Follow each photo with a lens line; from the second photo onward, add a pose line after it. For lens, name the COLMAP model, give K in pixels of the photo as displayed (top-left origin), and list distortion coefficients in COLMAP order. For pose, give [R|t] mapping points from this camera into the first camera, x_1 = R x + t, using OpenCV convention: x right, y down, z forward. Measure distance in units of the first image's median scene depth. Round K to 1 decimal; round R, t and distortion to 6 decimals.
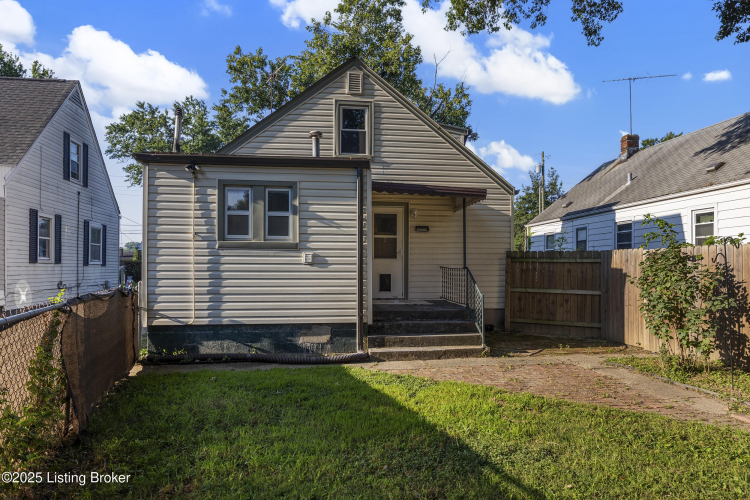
lens RADIAL K [[506.5, 0, 374.5], [0, 506.5, 253.3], [0, 0, 1]] dist [-0.010047, -0.001461]
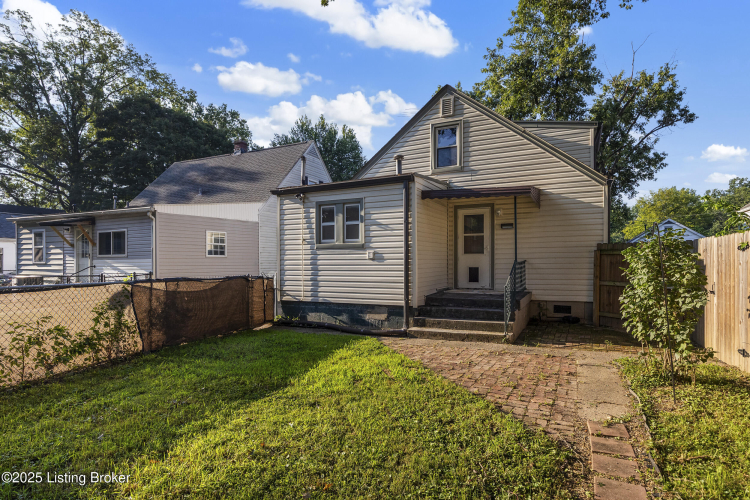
lens RADIAL K [[430.2, 0, 375.2], [0, 430.2, 254.3], [0, 0, 1]] dist [-0.007238, -0.000273]
pose [[0.807525, -0.019269, -0.589518, 0.537289], [0.023725, 0.999718, -0.000177, 0.008589], [0.589355, -0.013844, 0.807755, 0.100652]]
